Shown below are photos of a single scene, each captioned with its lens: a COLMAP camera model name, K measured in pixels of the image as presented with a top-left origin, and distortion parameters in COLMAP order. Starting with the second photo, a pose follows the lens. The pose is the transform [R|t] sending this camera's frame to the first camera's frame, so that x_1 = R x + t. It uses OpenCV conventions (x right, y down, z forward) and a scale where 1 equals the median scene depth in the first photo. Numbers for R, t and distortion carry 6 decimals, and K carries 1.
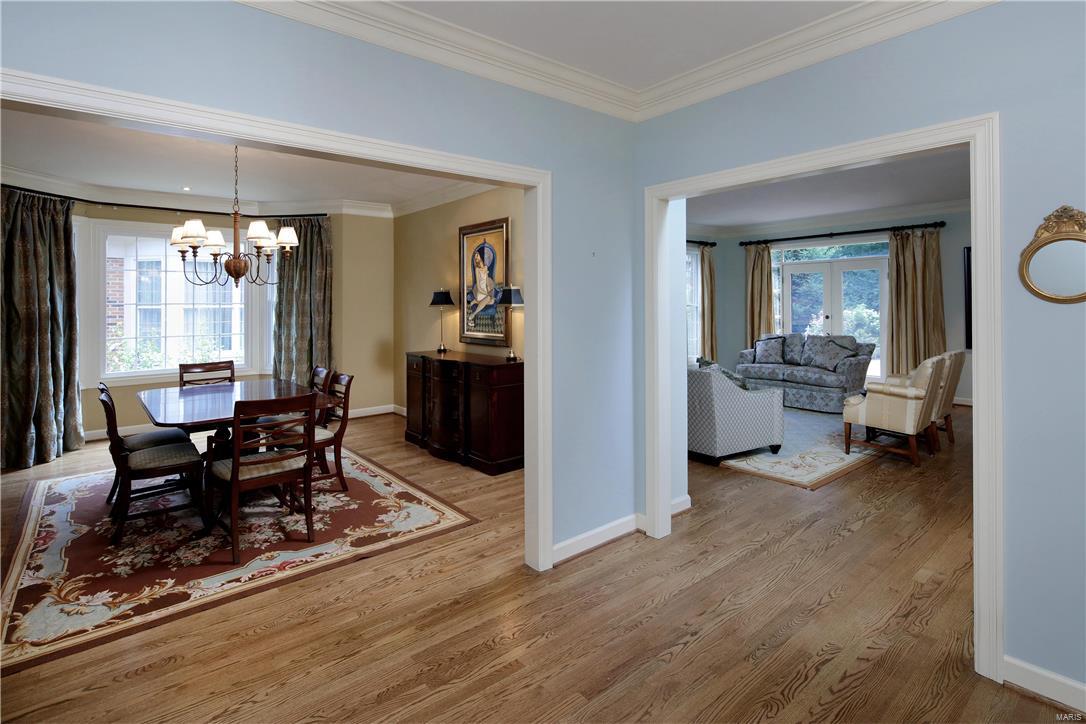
lens RADIAL K [[541.8, 0, 539.4], [0, 541.8, 295.7], [0, 0, 1]] dist [-0.014370, 0.000655]
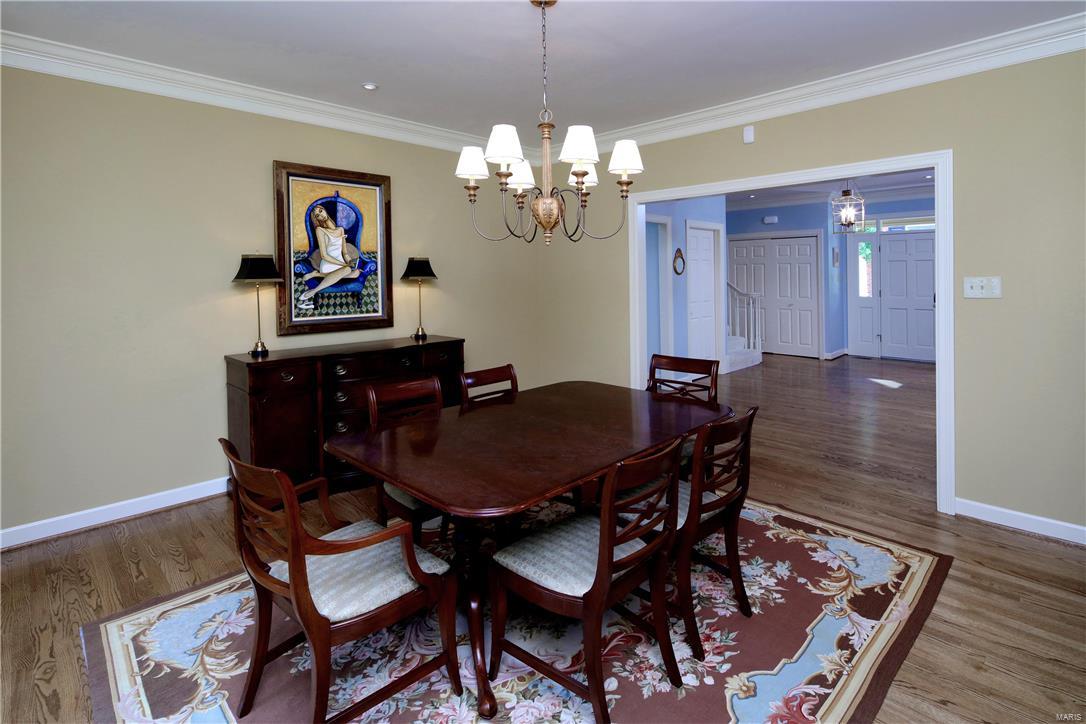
lens RADIAL K [[522.4, 0, 540.3], [0, 522.4, 274.8], [0, 0, 1]] dist [-0.000936, -0.000478]
pose [[-0.074963, 0.011769, 0.997117, -0.864345], [-0.002622, 0.999925, -0.011999, 0.020146], [-0.997183, -0.003514, -0.074926, 0.784280]]
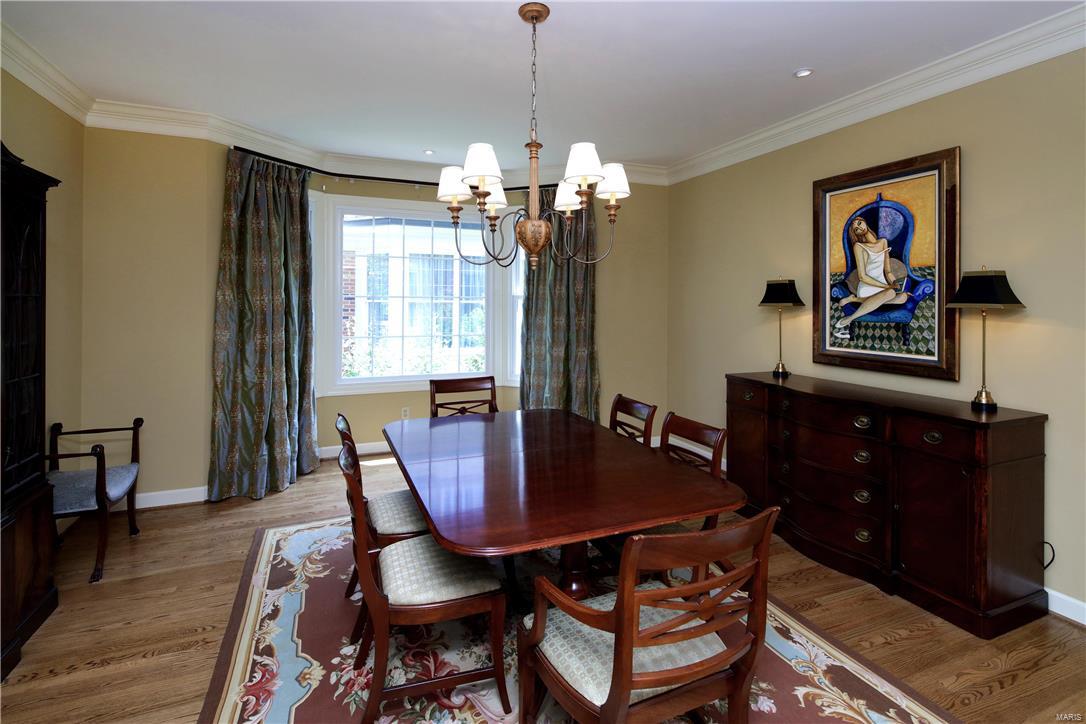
lens RADIAL K [[531.9, 0, 541.0], [0, 531.9, 299.8], [0, 0, 1]] dist [0.001451, -0.000065]
pose [[0.952147, 0.012955, -0.305367, -0.281000], [-0.009814, 0.999882, 0.011817, 0.008739], [0.305484, -0.008255, 0.952161, 0.331472]]
